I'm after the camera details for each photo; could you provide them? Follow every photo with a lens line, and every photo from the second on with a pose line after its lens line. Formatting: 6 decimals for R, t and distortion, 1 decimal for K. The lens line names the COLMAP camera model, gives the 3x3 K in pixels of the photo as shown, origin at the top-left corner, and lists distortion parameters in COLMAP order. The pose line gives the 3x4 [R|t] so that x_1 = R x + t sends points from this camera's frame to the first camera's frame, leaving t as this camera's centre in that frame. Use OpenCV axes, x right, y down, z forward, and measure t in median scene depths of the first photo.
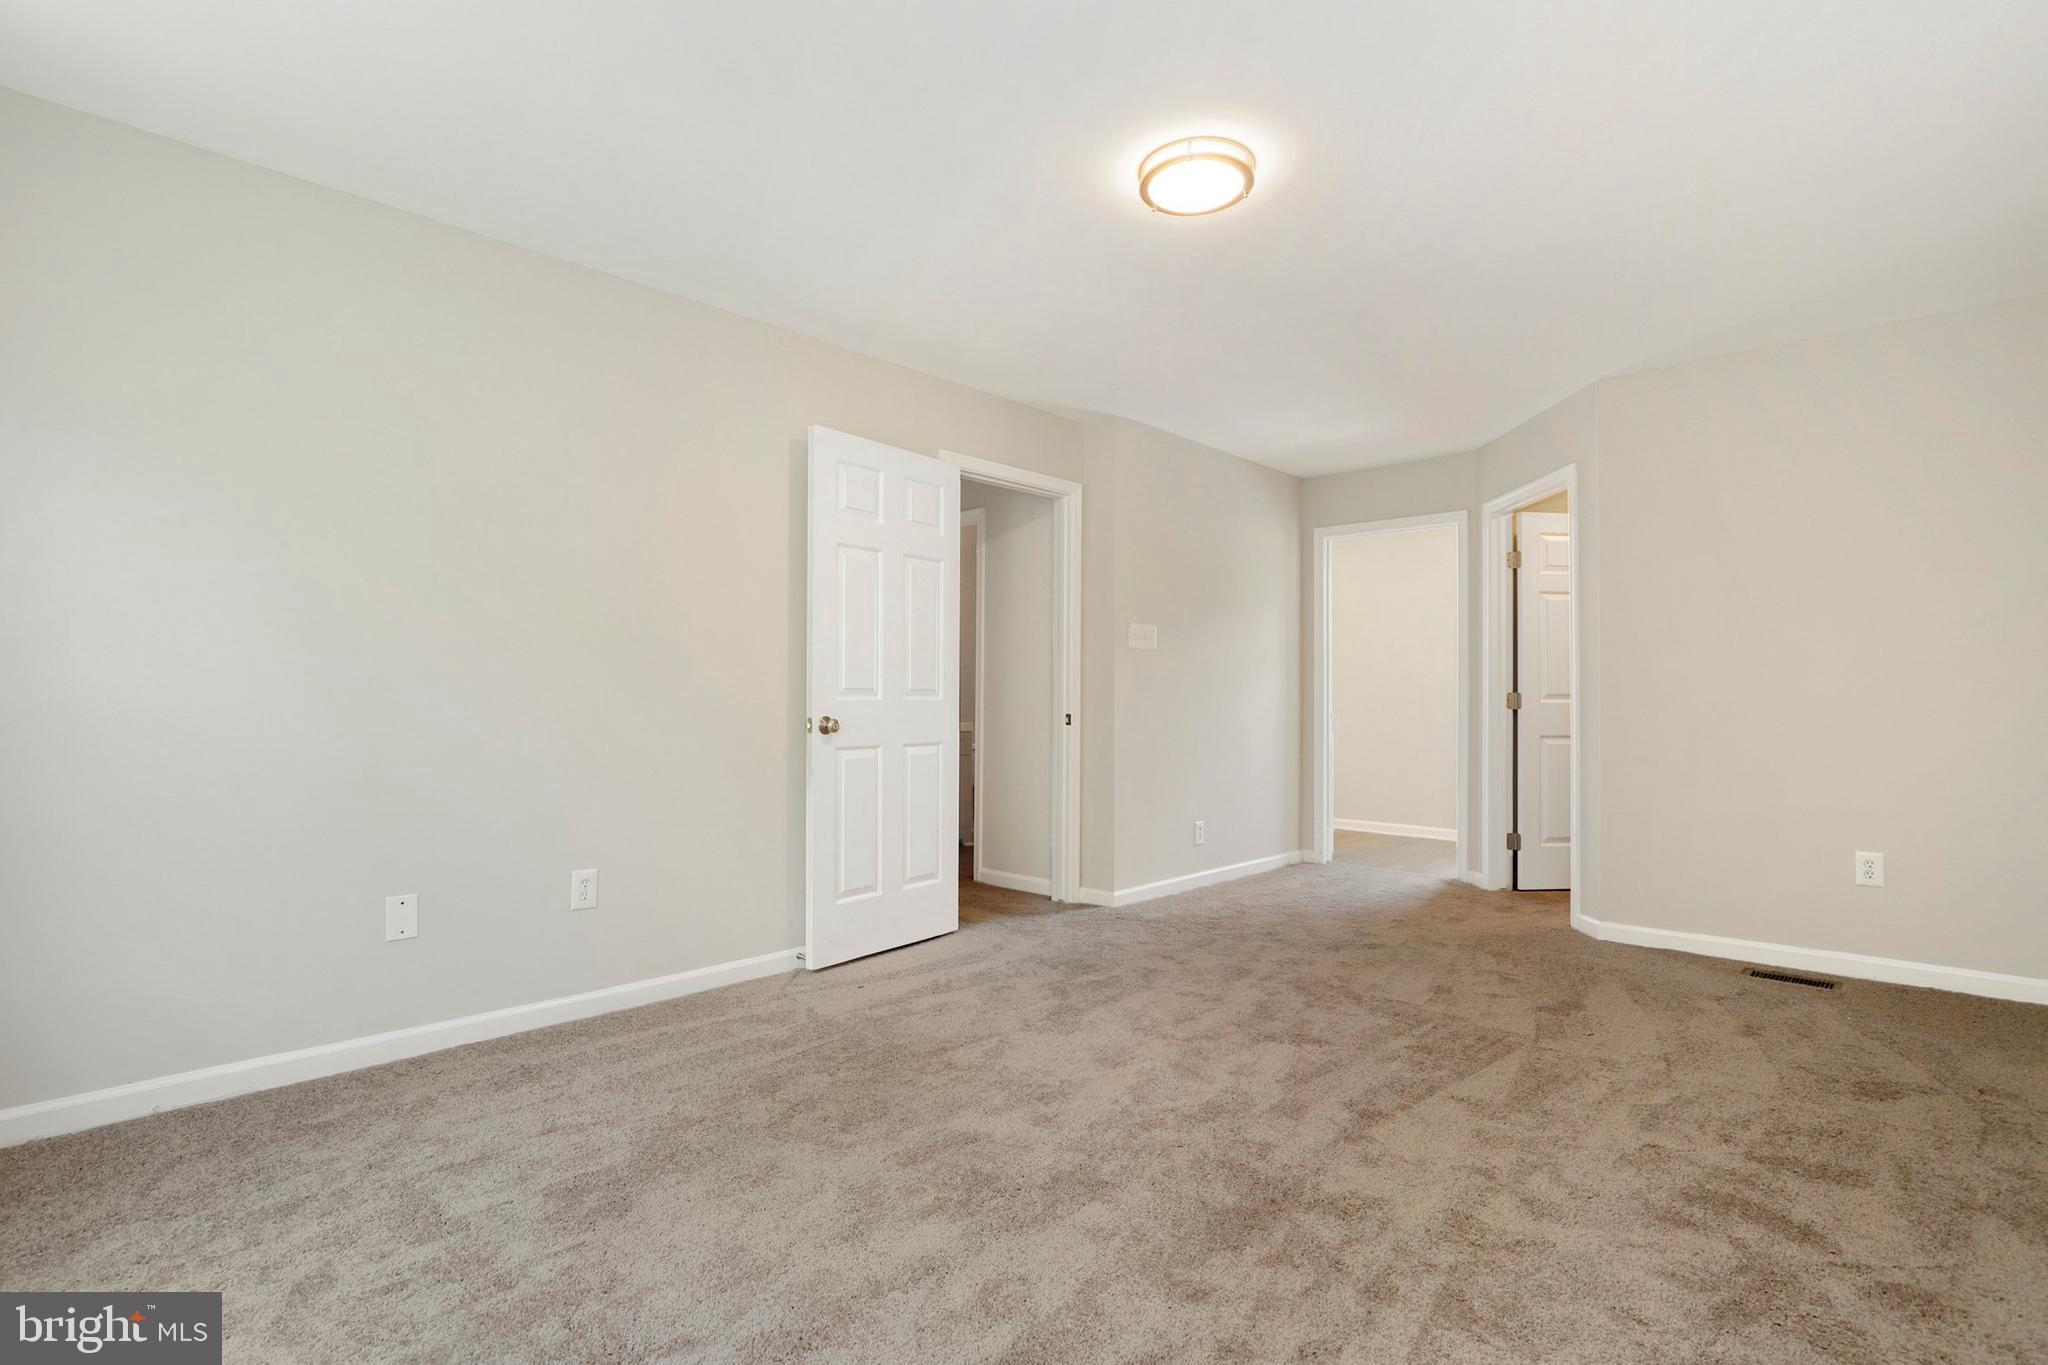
lens RADIAL K [[959.1, 0, 1025.8], [0, 959.1, 698.7], [0, 0, 1]] dist [-0.022432, 0.000700]
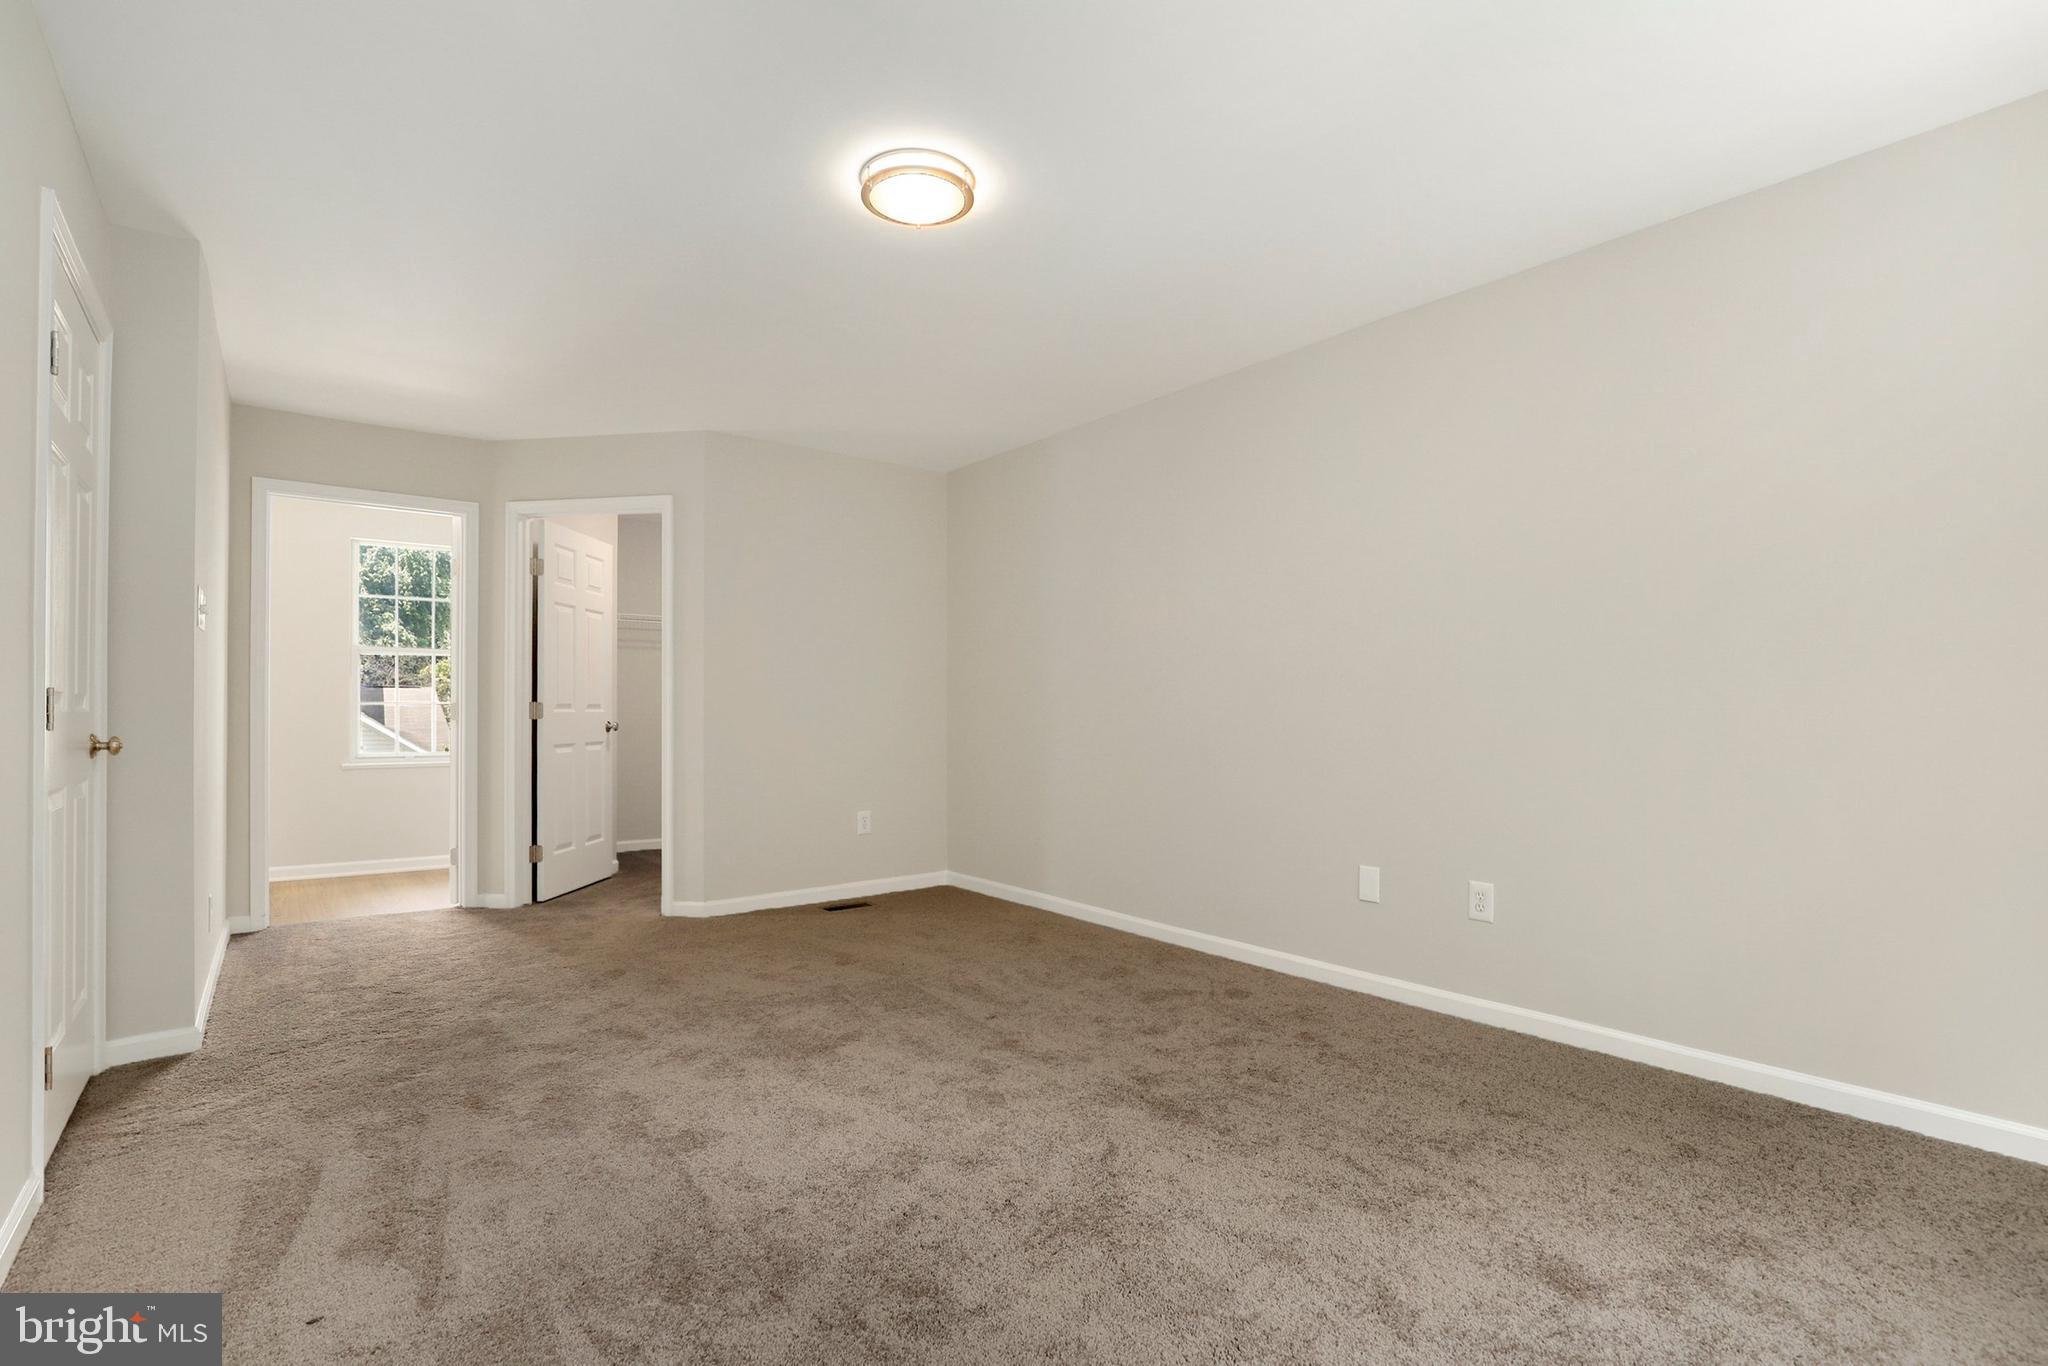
lens RADIAL K [[959.1, 0, 1025.8], [0, 959.1, 699.2], [0, 0, 1]] dist [-0.022432, 0.000700]
pose [[0.154132, 0.009861, 0.988001, -0.657405], [0.000955, 0.999948, -0.010129, 0.001203], [-0.988050, 0.002505, 0.154115, 0.596552]]
